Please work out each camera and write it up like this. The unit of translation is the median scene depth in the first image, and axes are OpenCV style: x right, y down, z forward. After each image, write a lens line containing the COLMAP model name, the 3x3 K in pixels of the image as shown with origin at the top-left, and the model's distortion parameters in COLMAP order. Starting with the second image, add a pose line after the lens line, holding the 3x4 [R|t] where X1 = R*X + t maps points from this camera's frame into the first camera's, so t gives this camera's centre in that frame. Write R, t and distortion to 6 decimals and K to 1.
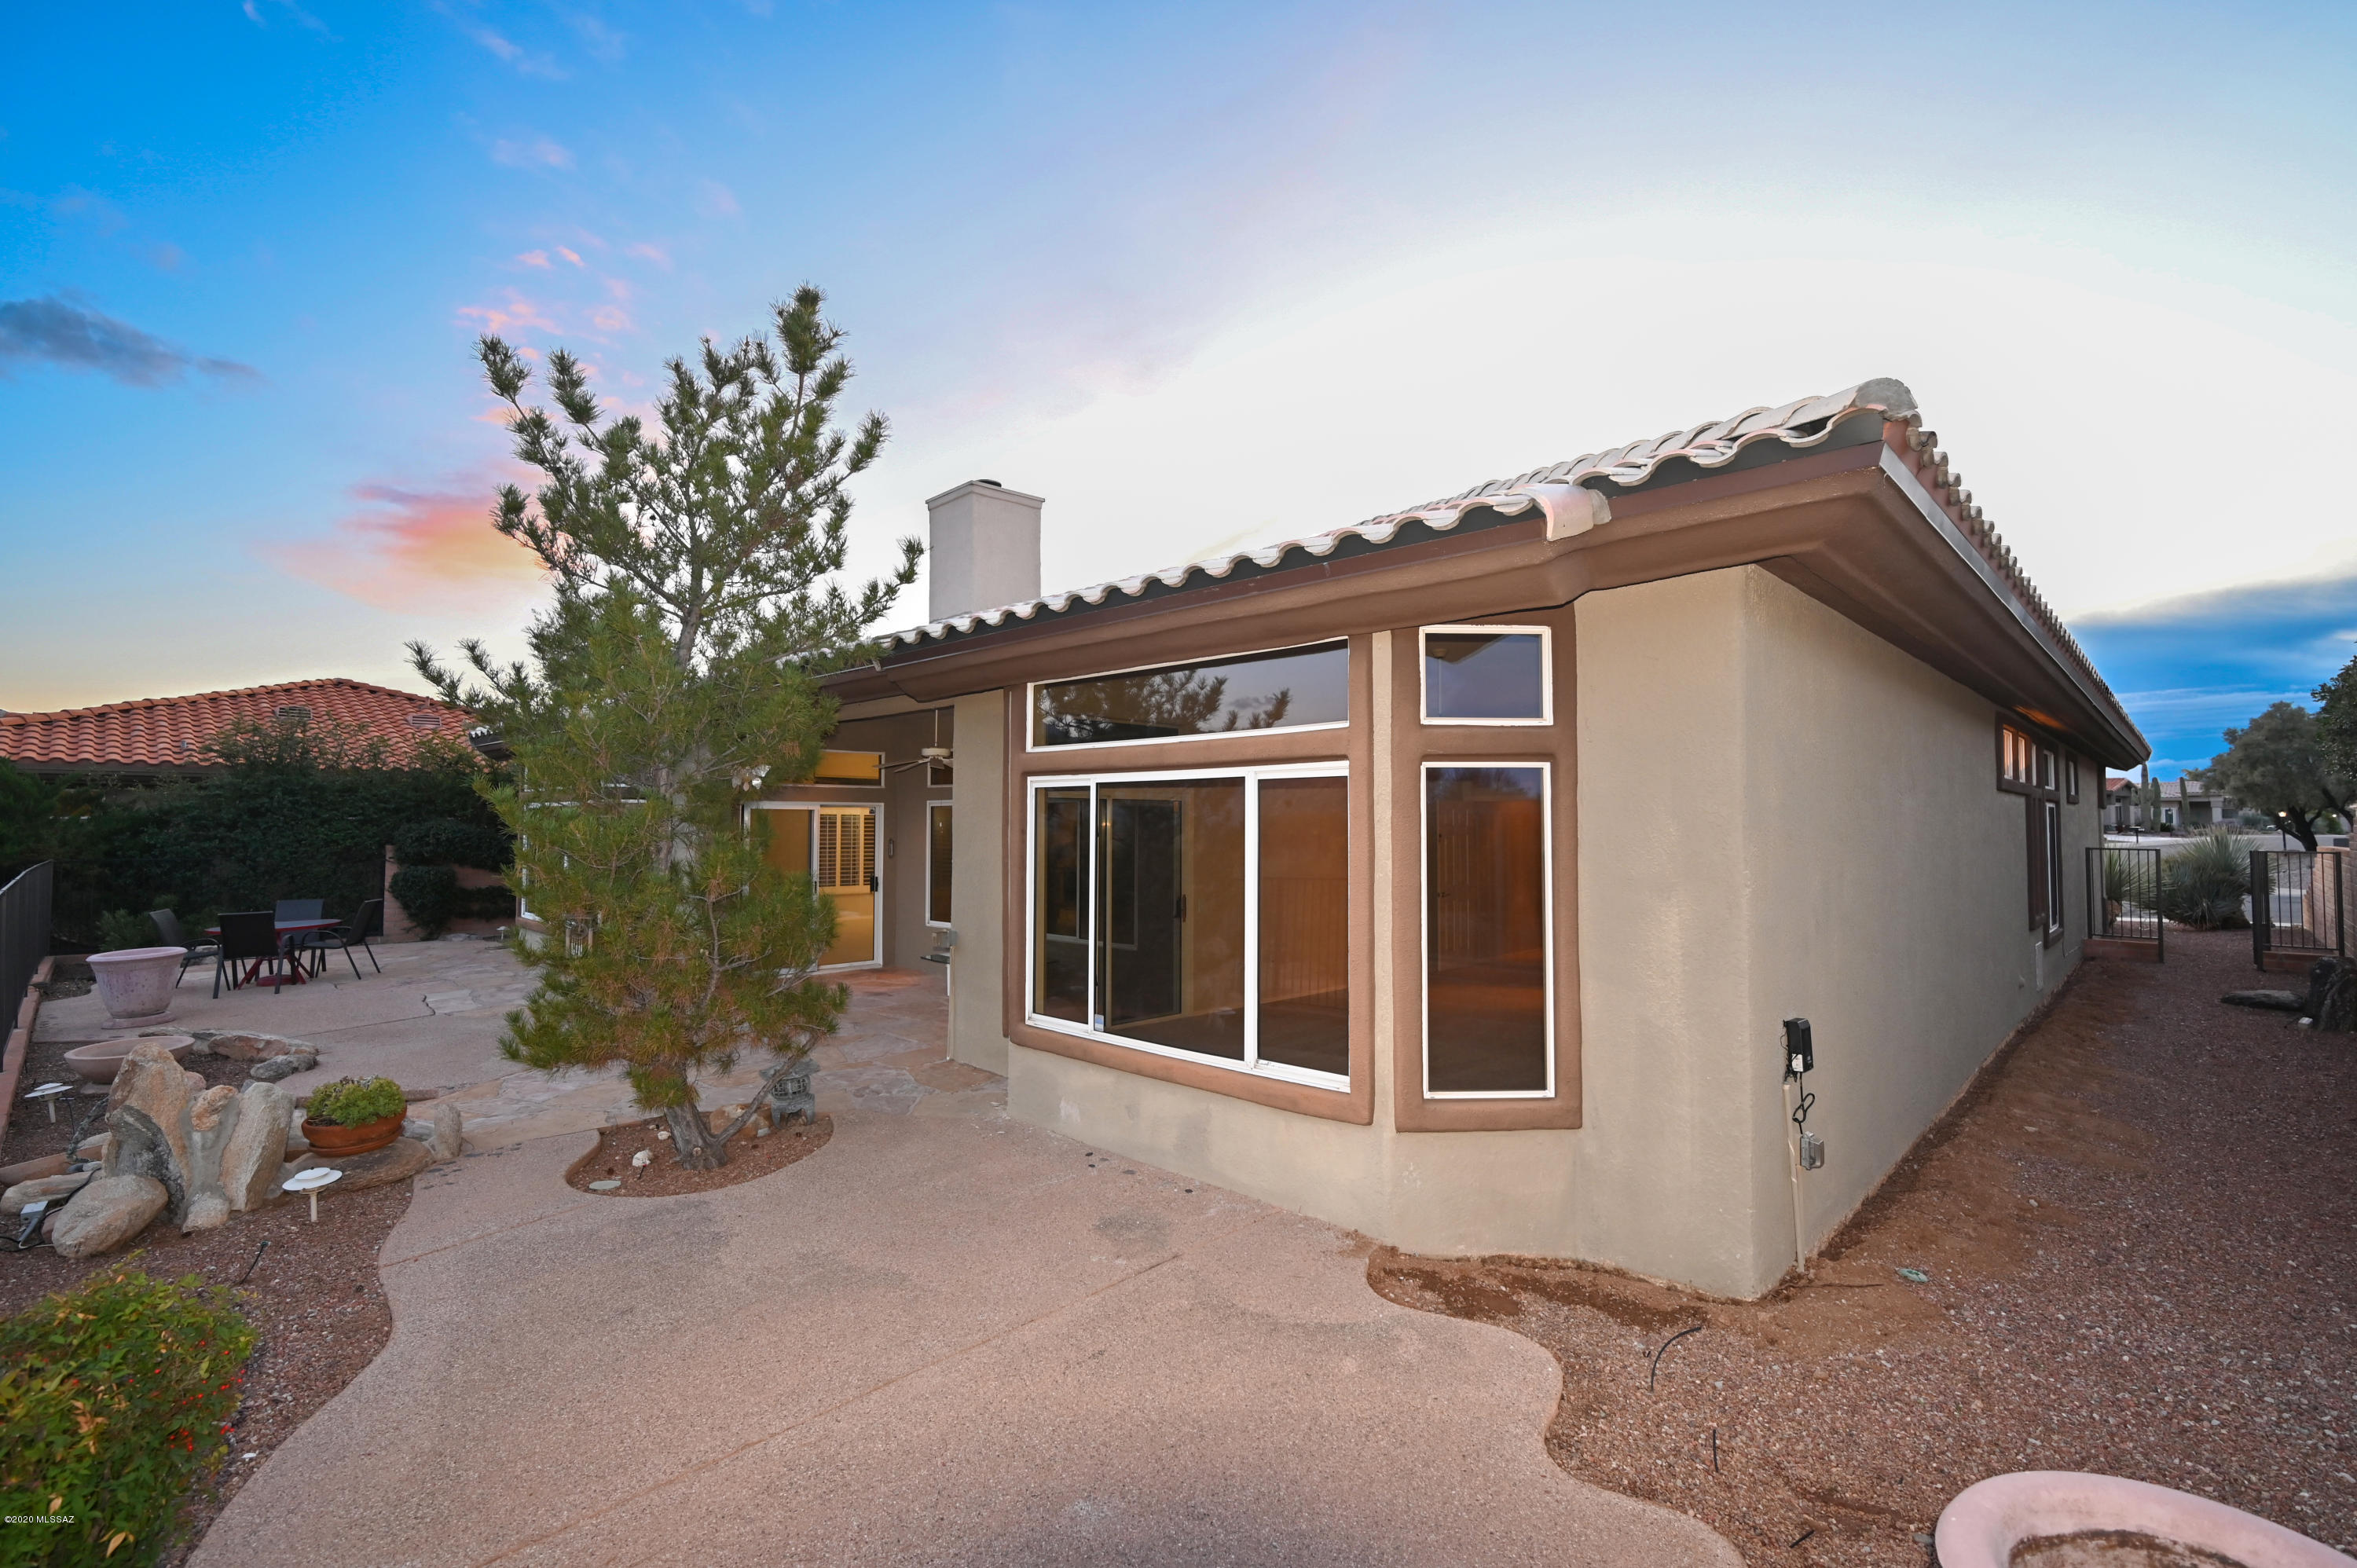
lens RADIAL K [[1084.0, 0, 1178.5], [0, 1084.0, 784.0], [0, 0, 1]] dist [0.000077, 0.000001]
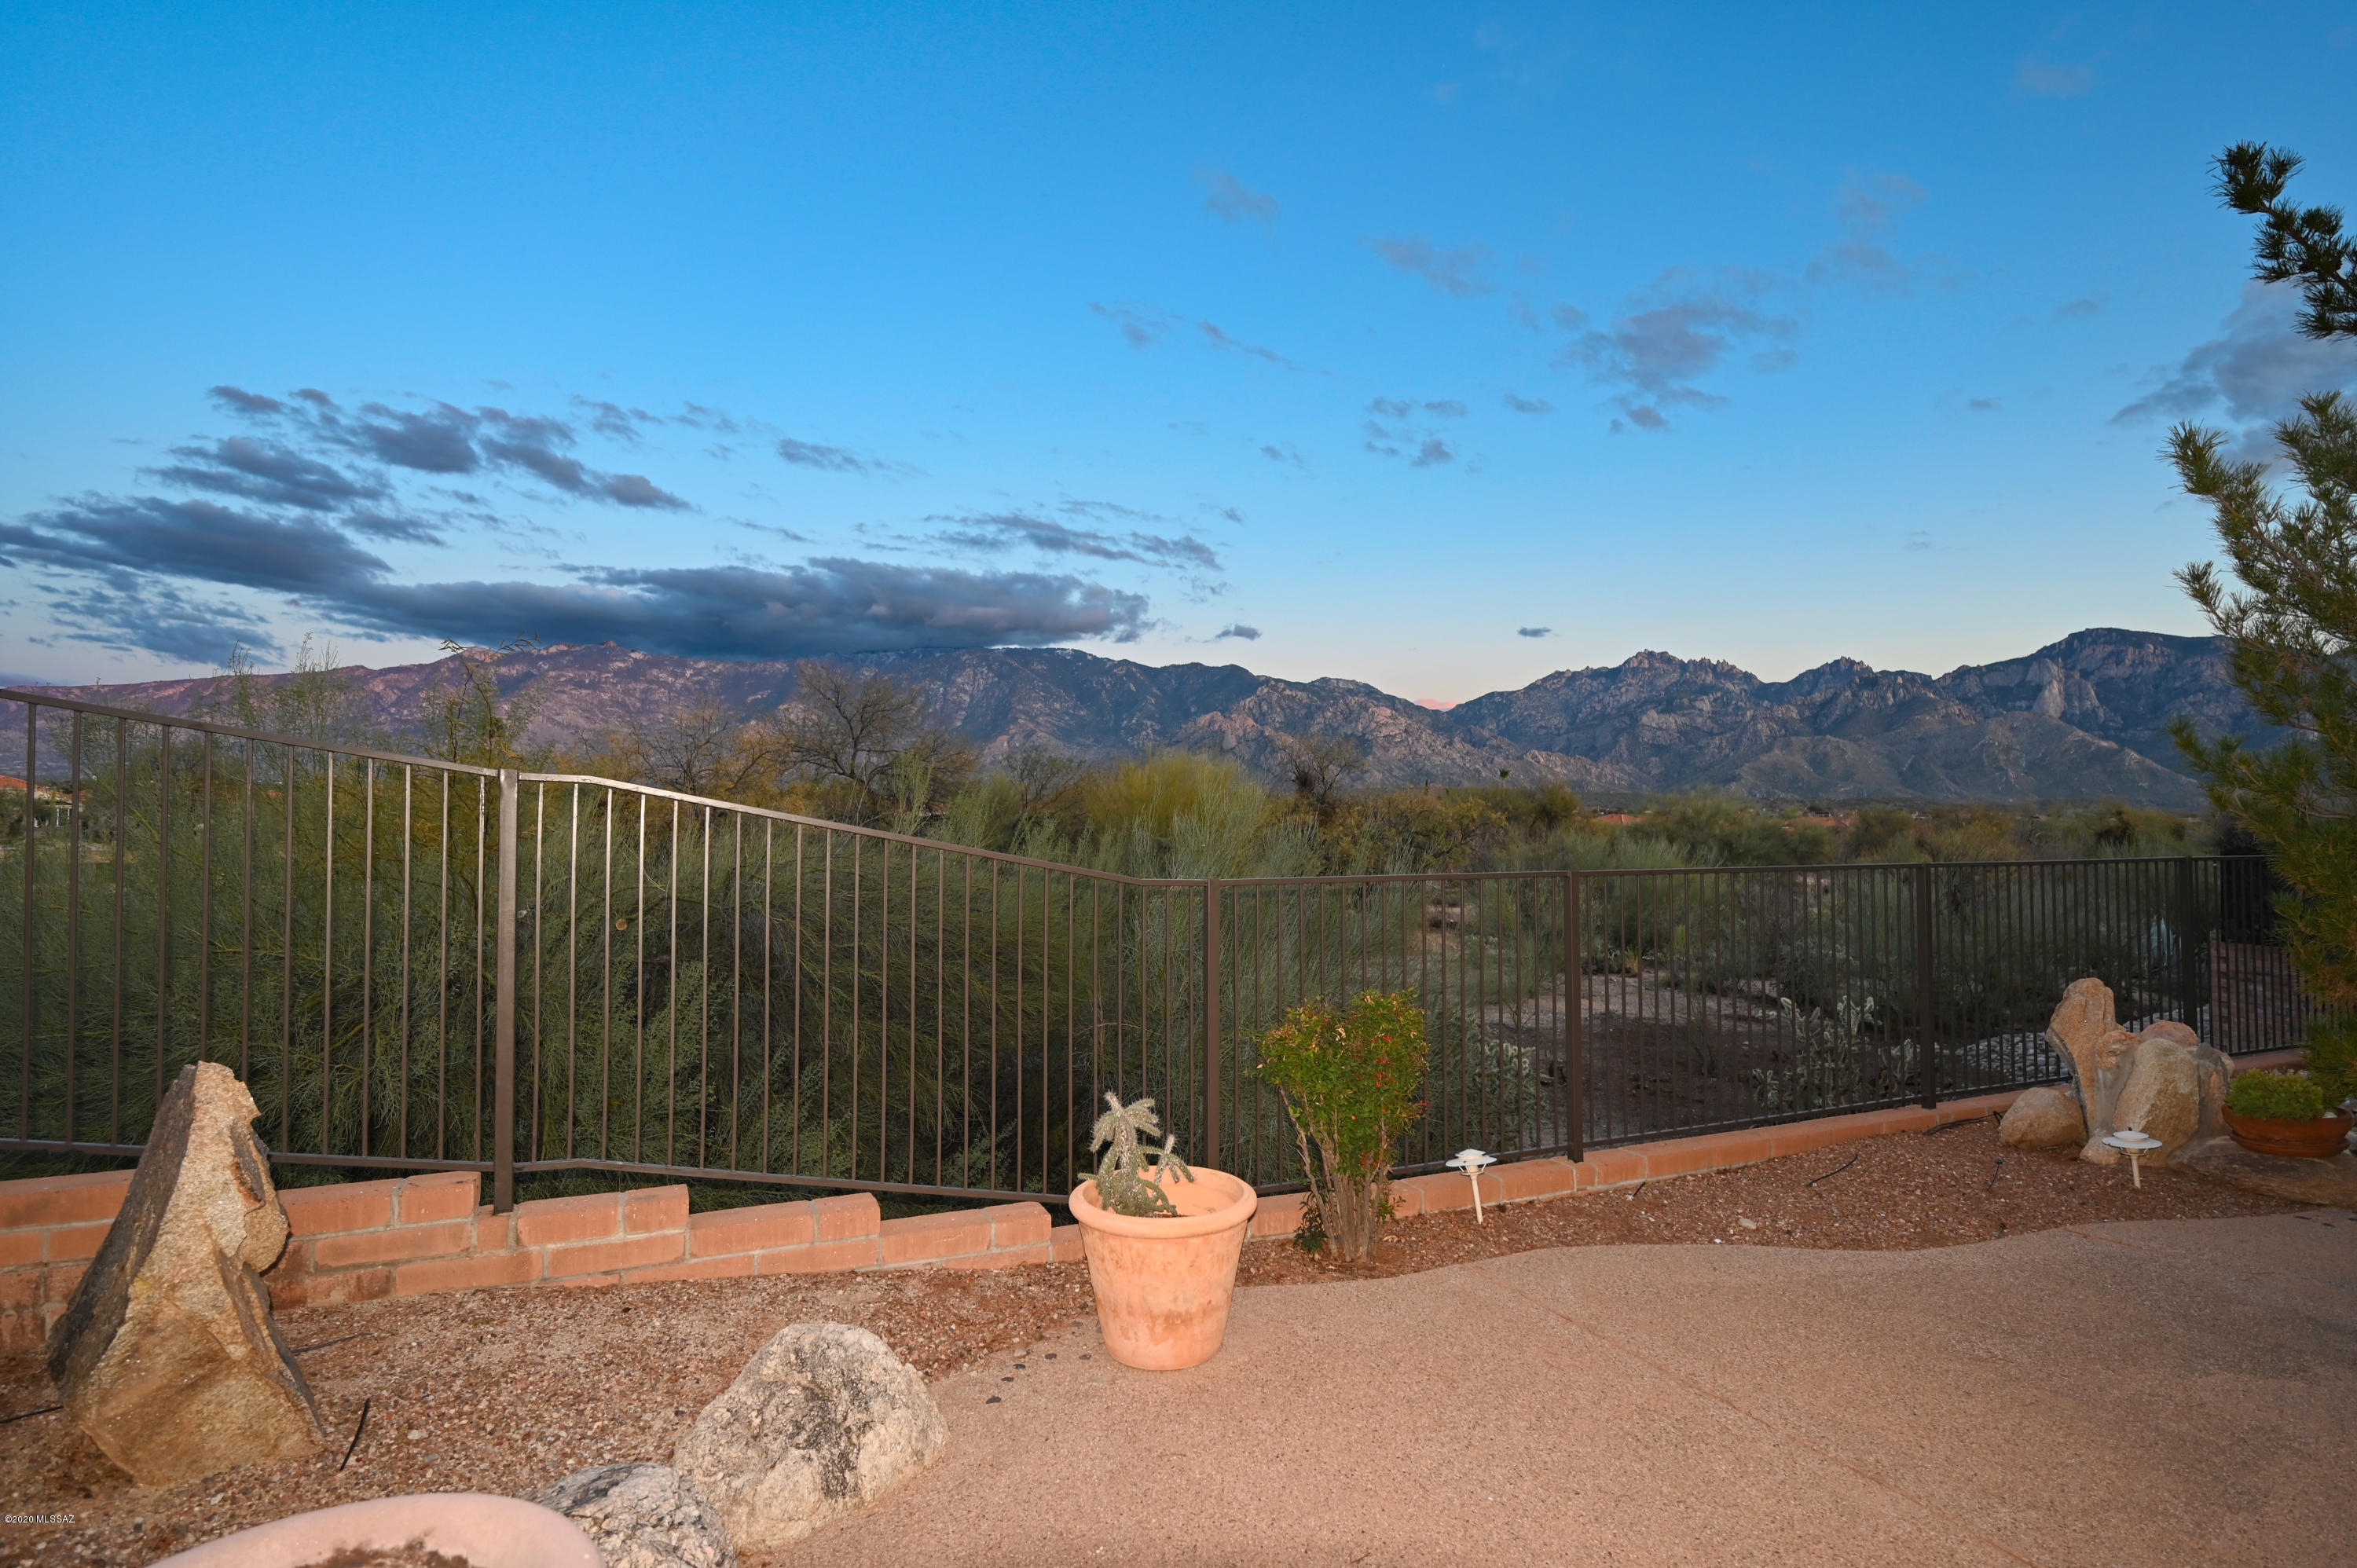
lens RADIAL K [[1222.2, 0, 1178.5], [0, 1222.2, 784.0], [0, 0, 1]] dist [0.000174, 0.000103]
pose [[-0.356210, -0.010837, -0.934343, 0.508038], [0.023545, 0.999511, -0.020569, 0.057747], [0.934109, -0.029326, -0.355781, 0.630099]]
